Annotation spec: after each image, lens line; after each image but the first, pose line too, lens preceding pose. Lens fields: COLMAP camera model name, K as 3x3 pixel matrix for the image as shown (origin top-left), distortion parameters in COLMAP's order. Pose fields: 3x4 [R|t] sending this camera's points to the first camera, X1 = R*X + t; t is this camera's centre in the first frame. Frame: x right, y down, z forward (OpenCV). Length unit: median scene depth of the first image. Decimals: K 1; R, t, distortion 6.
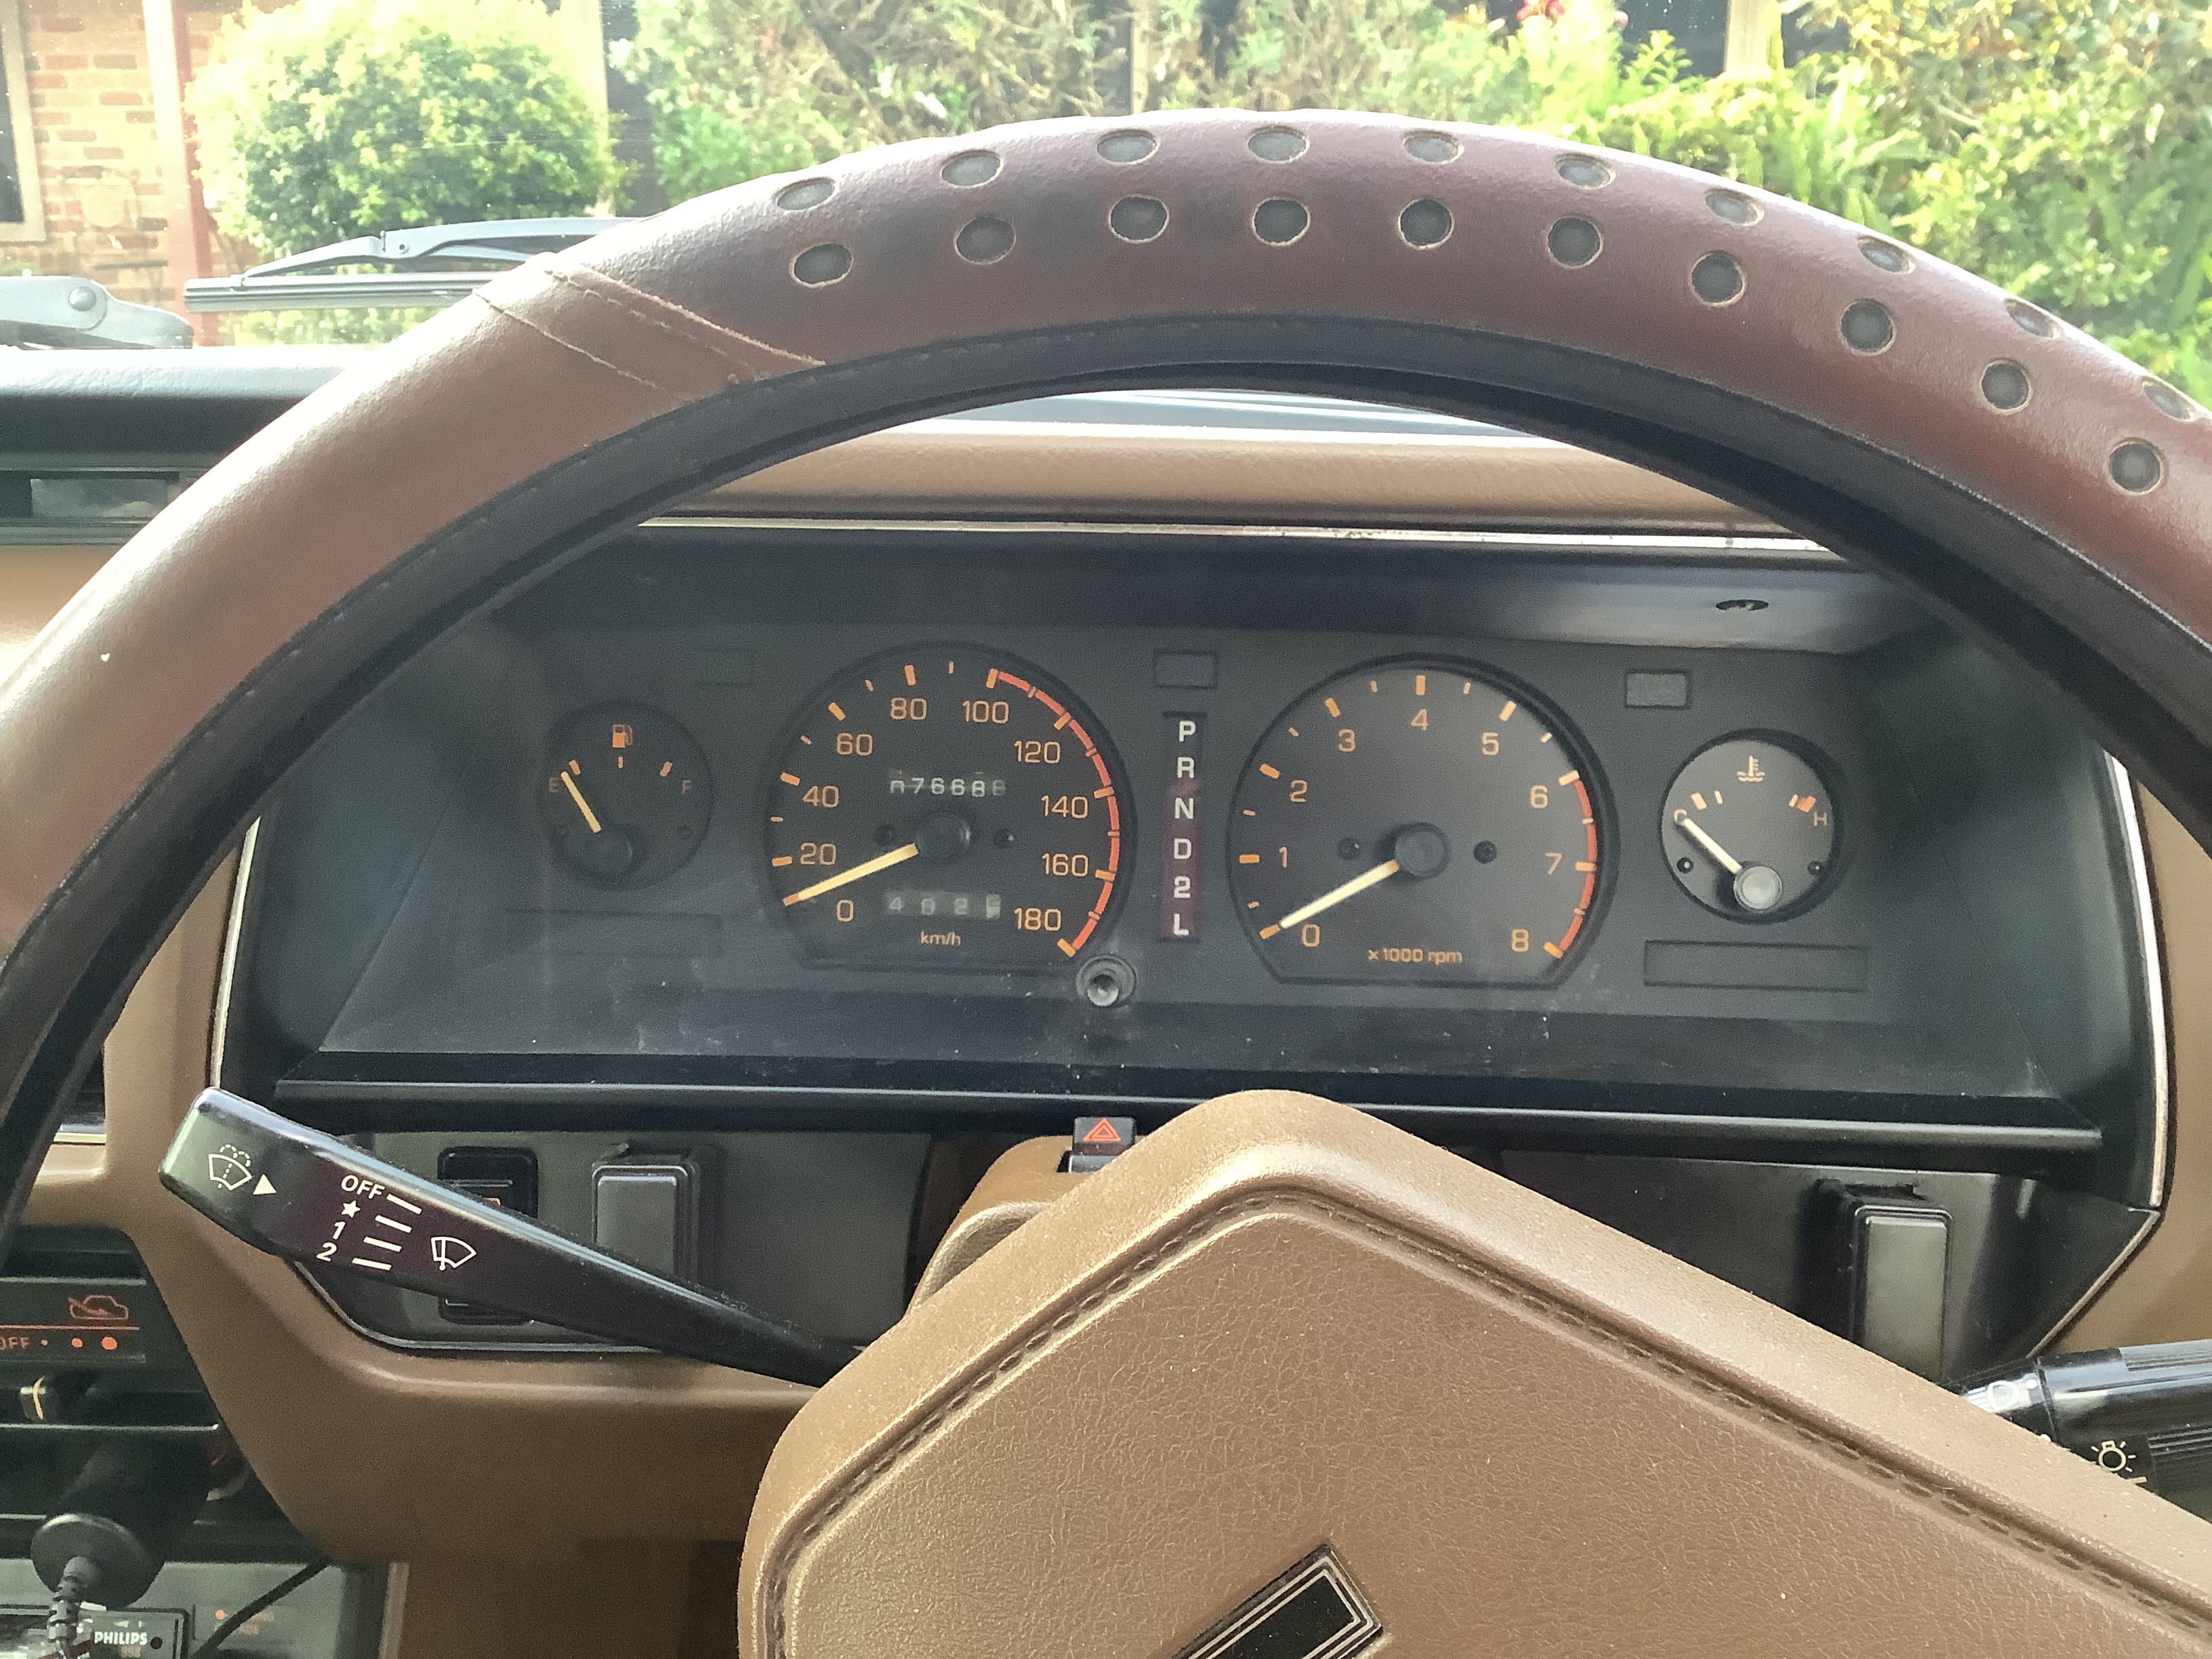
lens RADIAL K [[1994.1, 0, 1106.0], [0, 1994.1, 829.5], [0, 0, 1]] dist [0.110978, -0.176565]
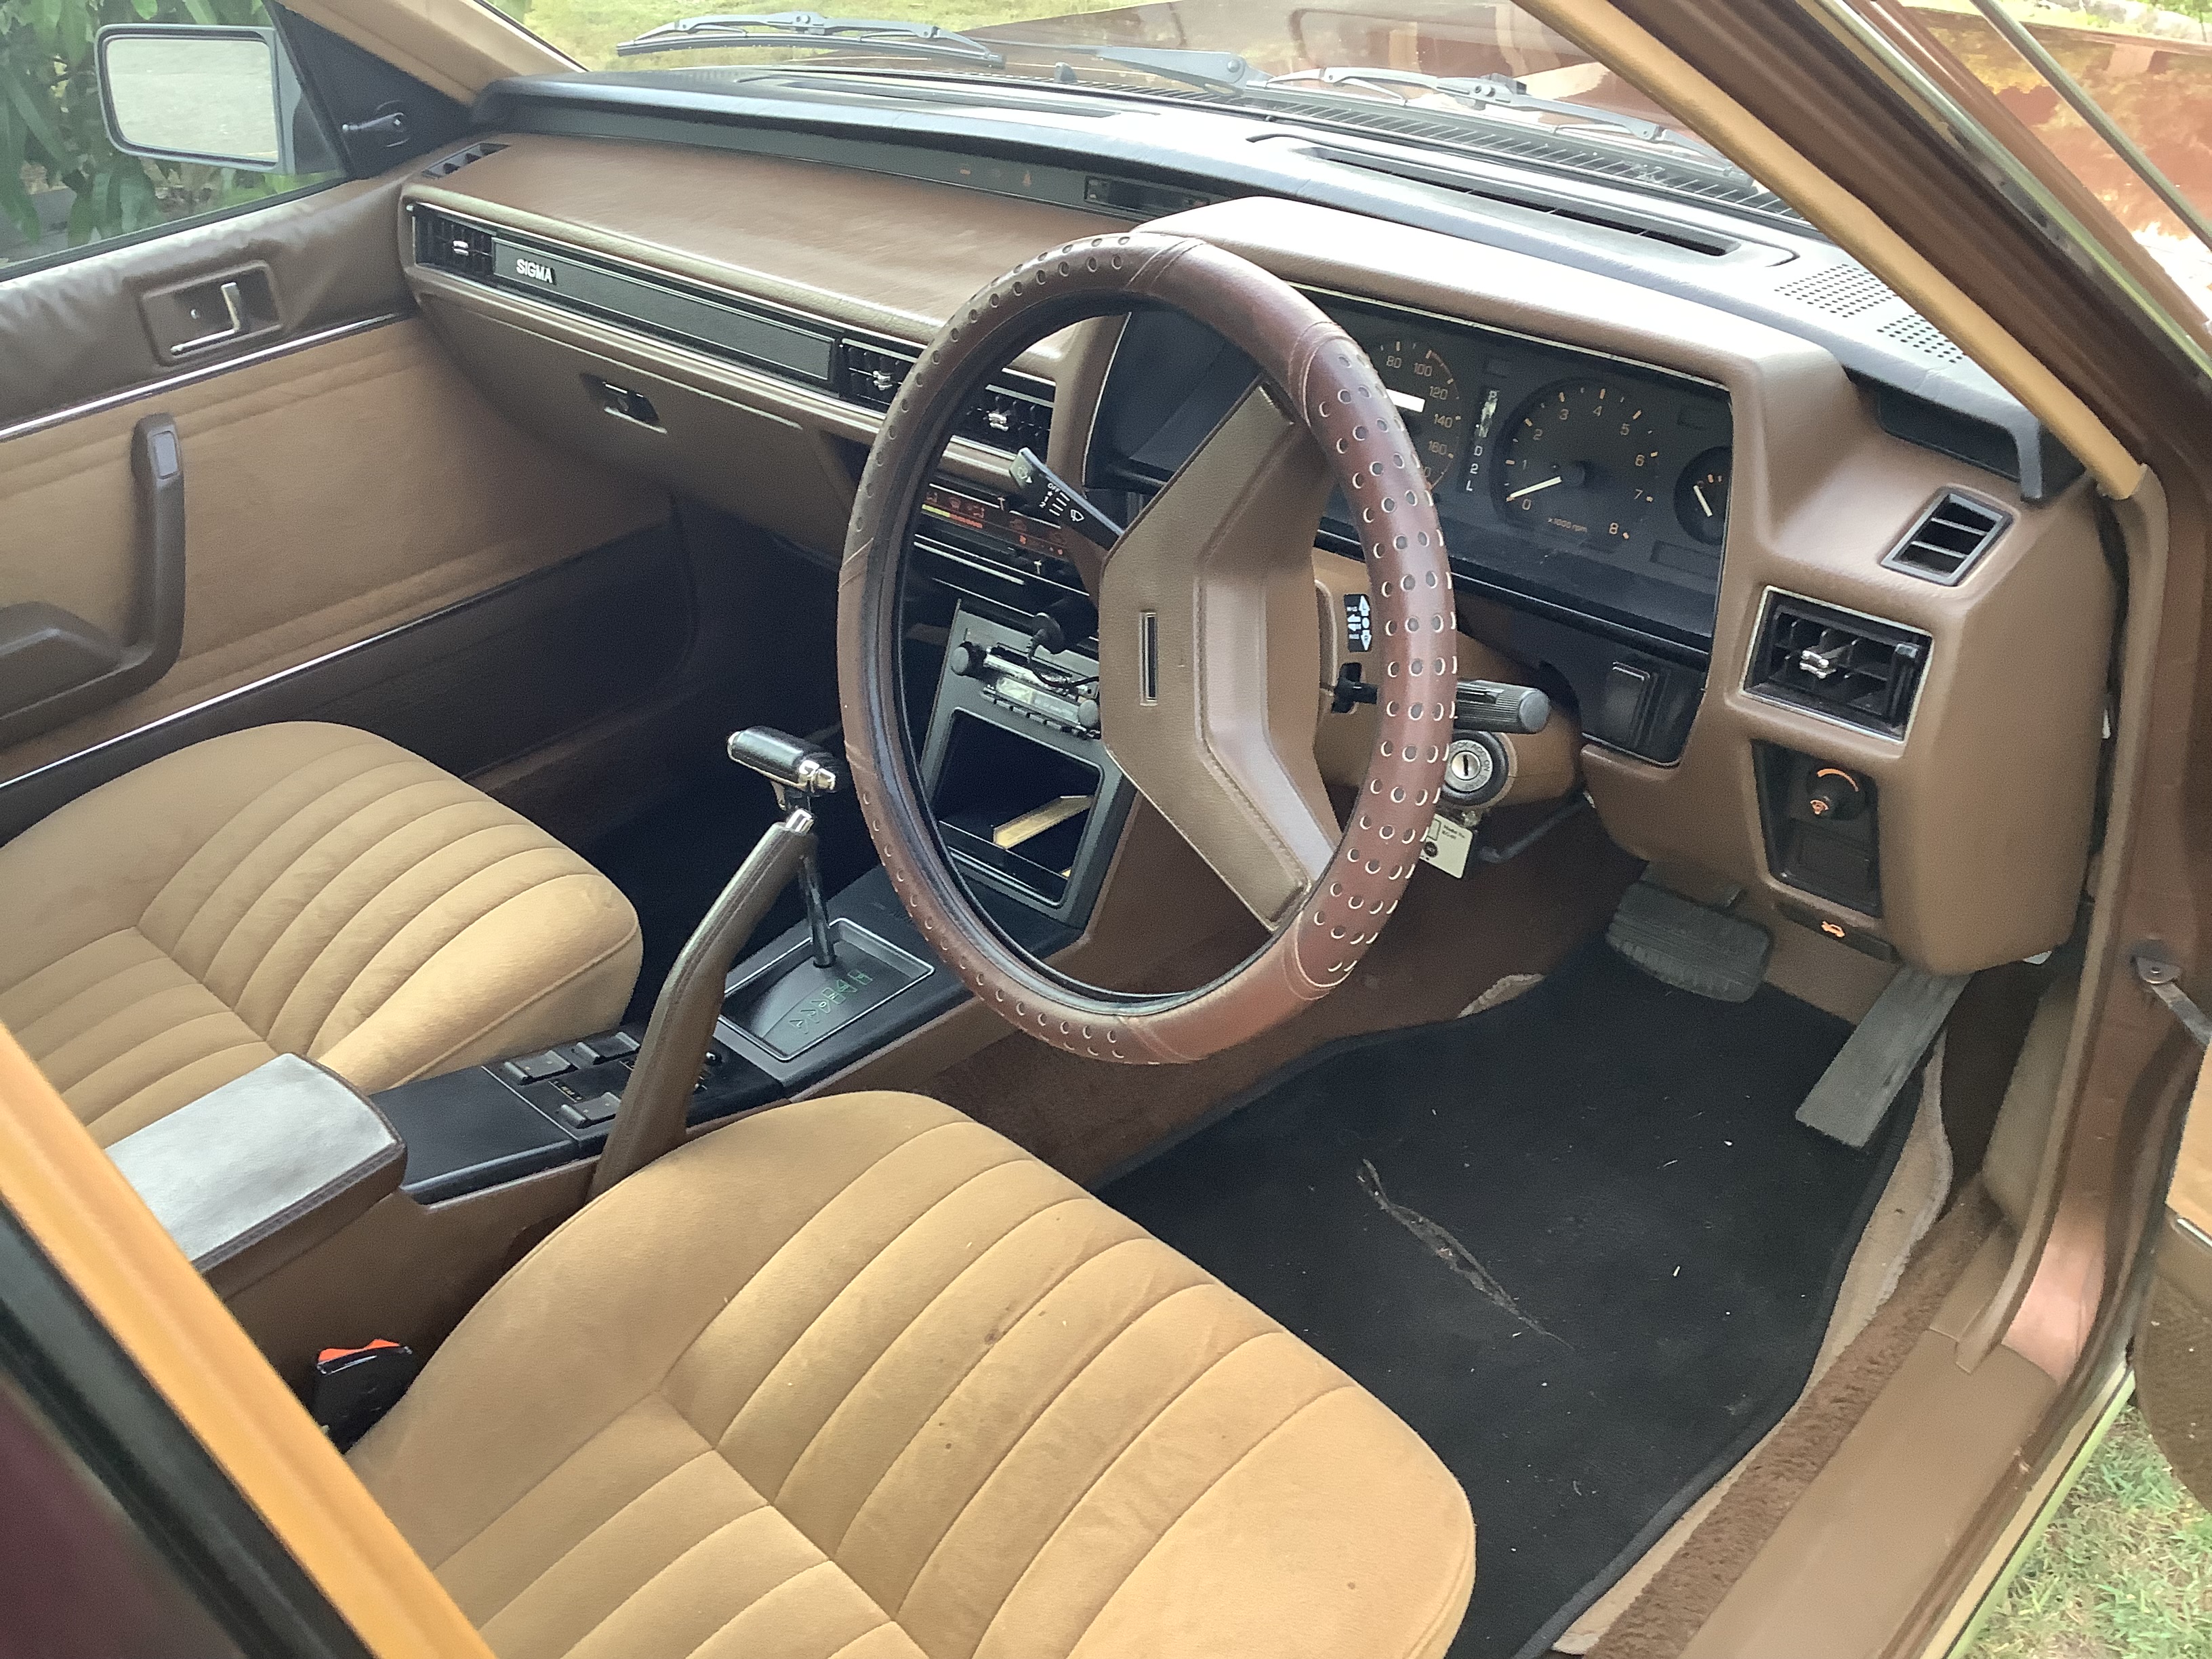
lens RADIAL K [[1994.1, 0, 1106.0], [0, 1994.1, 829.5], [0, 0, 1]] dist [0.110978, -0.176565]
pose [[0.756057, 0.312764, -0.574941, 1.098786], [-0.171530, 0.942417, 0.287103, -0.157124], [0.631630, -0.118447, 0.766169, -0.952873]]
